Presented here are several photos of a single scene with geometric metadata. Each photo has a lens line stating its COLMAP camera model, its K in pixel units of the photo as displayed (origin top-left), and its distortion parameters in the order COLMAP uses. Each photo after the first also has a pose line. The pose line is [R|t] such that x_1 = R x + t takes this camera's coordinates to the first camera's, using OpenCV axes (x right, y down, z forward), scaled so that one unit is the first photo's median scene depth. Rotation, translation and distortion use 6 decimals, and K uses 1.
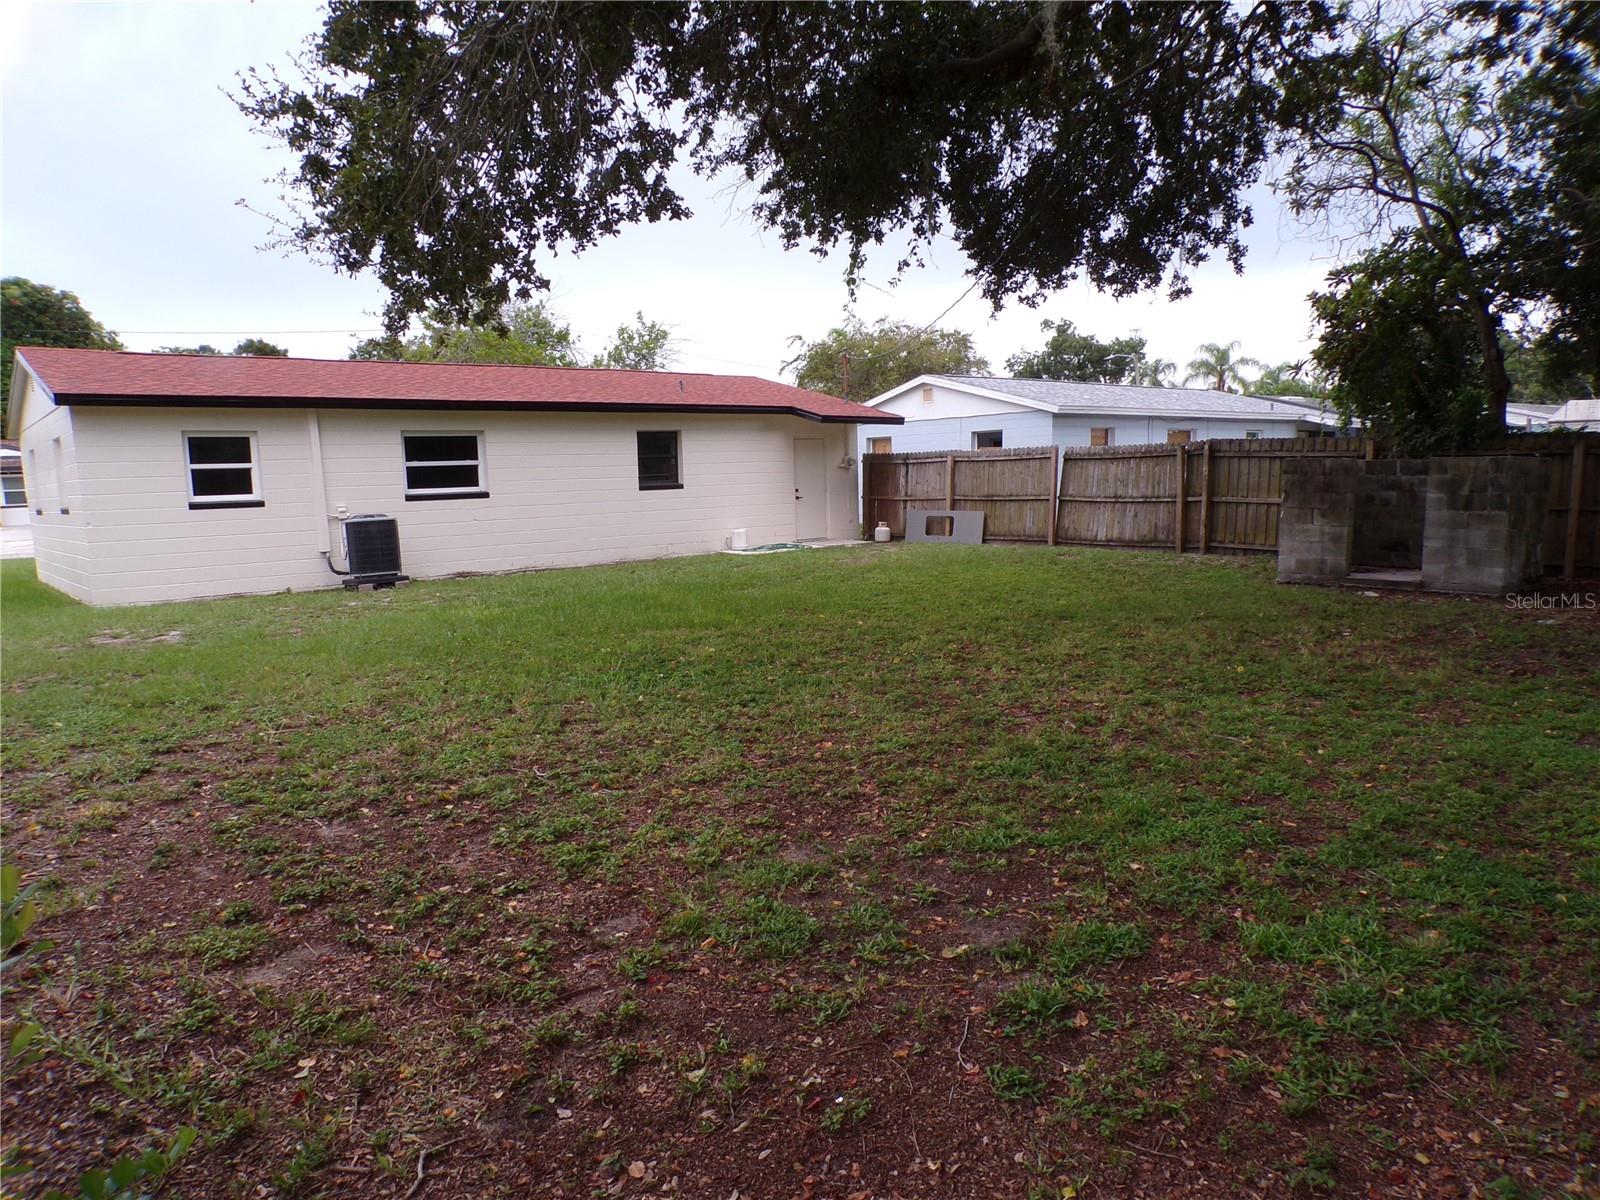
lens RADIAL K [[1097.7, 0, 794.4], [0, 1097.7, 602.3], [0, 0, 1]] dist [-0.007866, 0.012687]
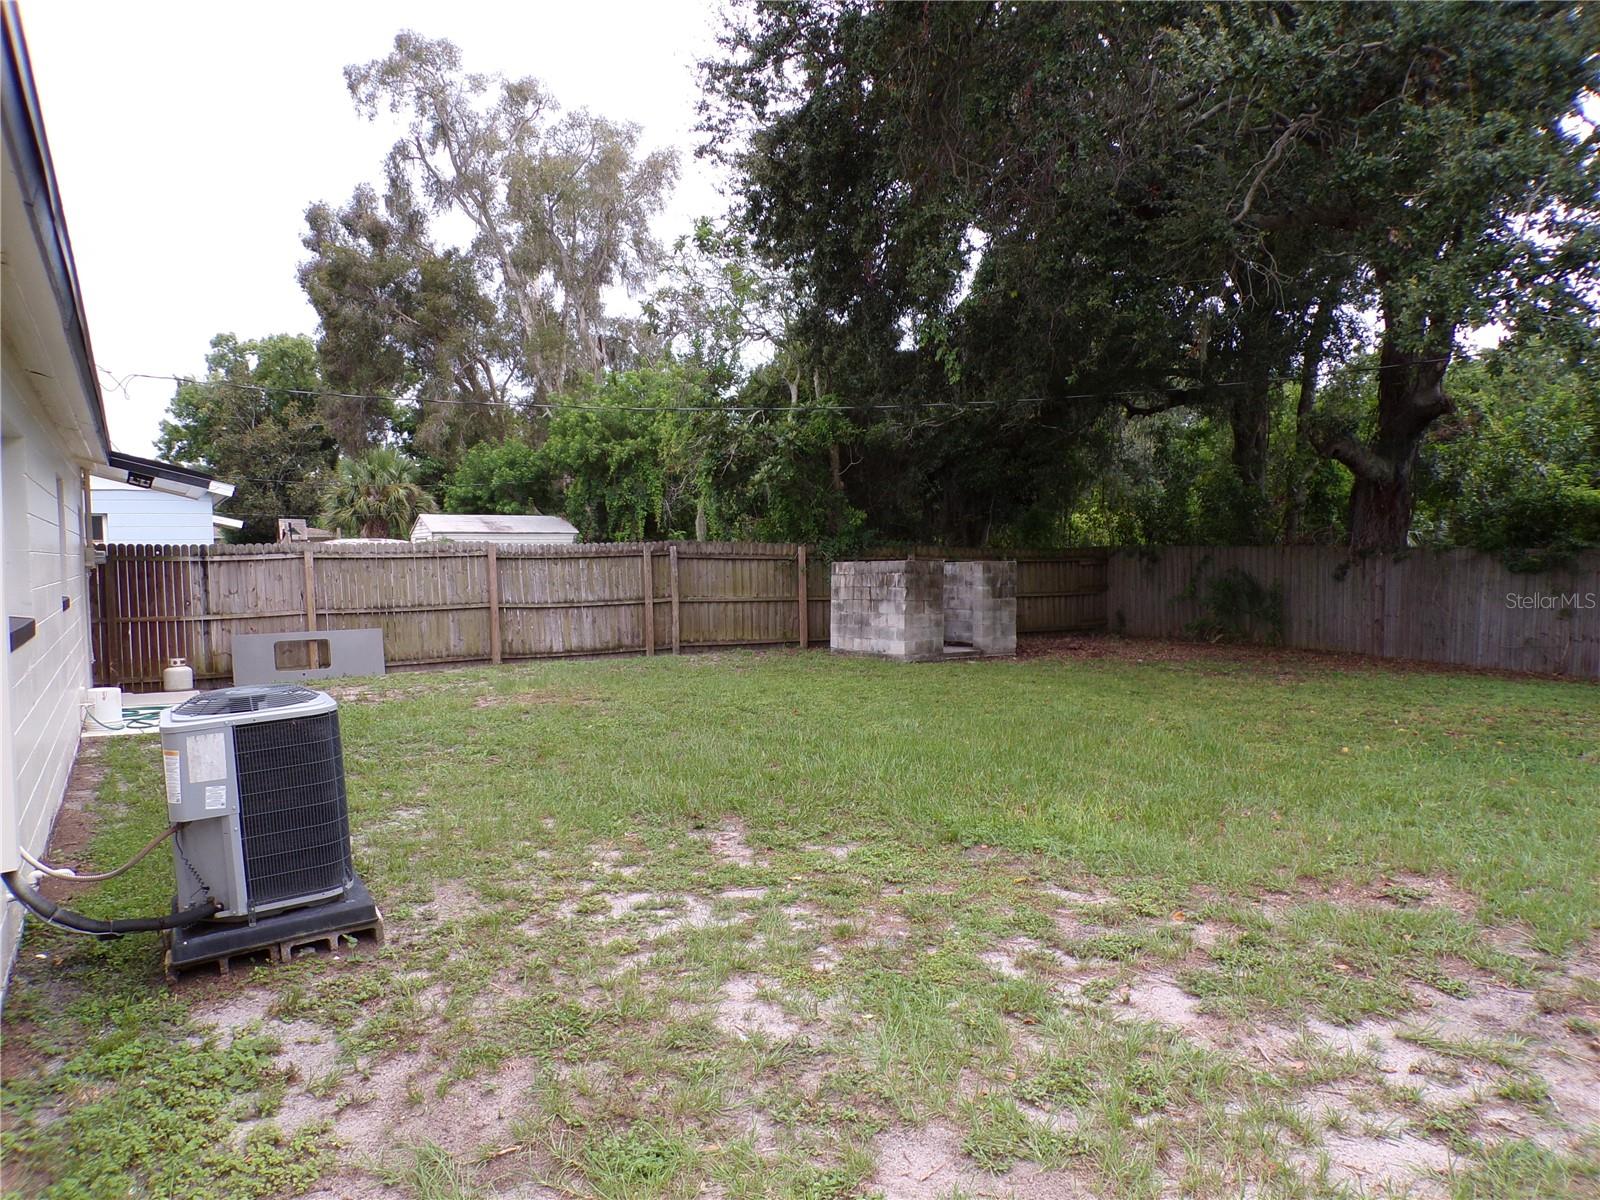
lens RADIAL K [[1097.7, 0, 799.6], [0, 1097.7, 603.3], [0, 0, 1]] dist [-0.007866, 0.012687]
pose [[0.114858, -0.028155, 0.992983, -0.571436], [0.121191, 0.992529, 0.014124, -0.084682], [-0.985962, 0.118719, 0.117412, 0.708874]]
